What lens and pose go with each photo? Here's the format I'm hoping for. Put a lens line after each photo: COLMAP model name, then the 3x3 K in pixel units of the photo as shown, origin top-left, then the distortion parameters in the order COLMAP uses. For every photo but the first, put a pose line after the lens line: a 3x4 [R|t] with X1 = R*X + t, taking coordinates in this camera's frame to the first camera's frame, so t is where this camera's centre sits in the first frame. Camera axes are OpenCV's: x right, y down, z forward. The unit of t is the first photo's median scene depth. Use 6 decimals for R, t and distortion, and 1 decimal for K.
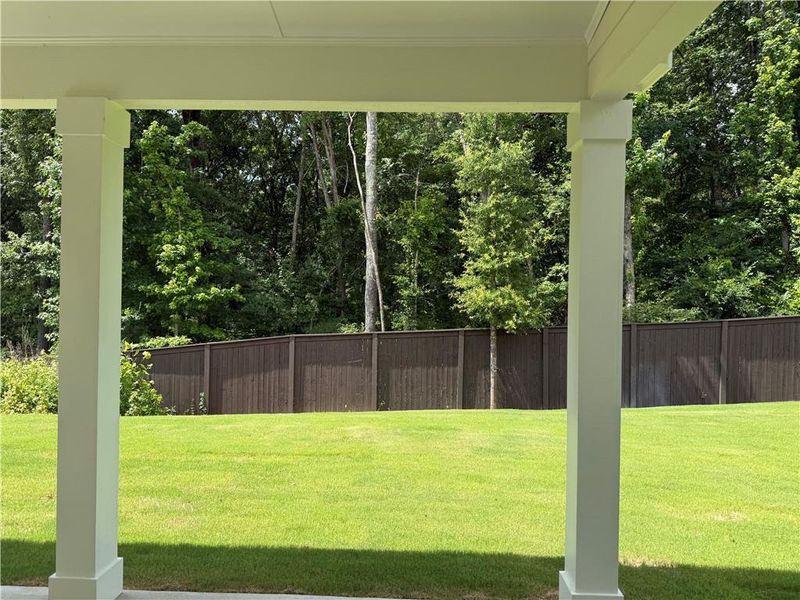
lens RADIAL K [[575.7, 0, 400.0], [0, 575.7, 300.0], [0, 0, 1]] dist [0.047460, -0.049736]
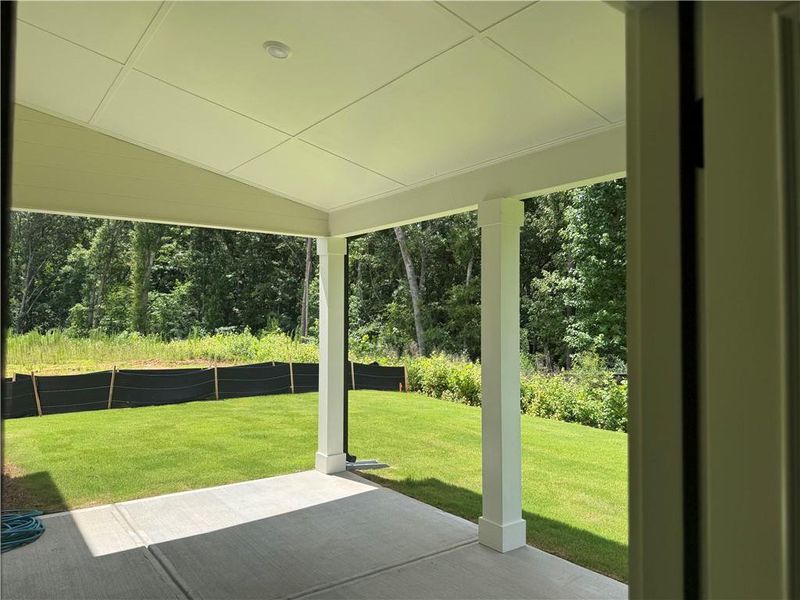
lens RADIAL K [[575.7, 0, 400.0], [0, 575.7, 300.0], [0, 0, 1]] dist [0.047460, -0.049736]
pose [[0.639426, -0.036283, -0.767996, 0.360107], [0.006082, 0.999093, -0.042137, -0.021969], [0.768829, 0.022273, 0.639067, -0.107575]]
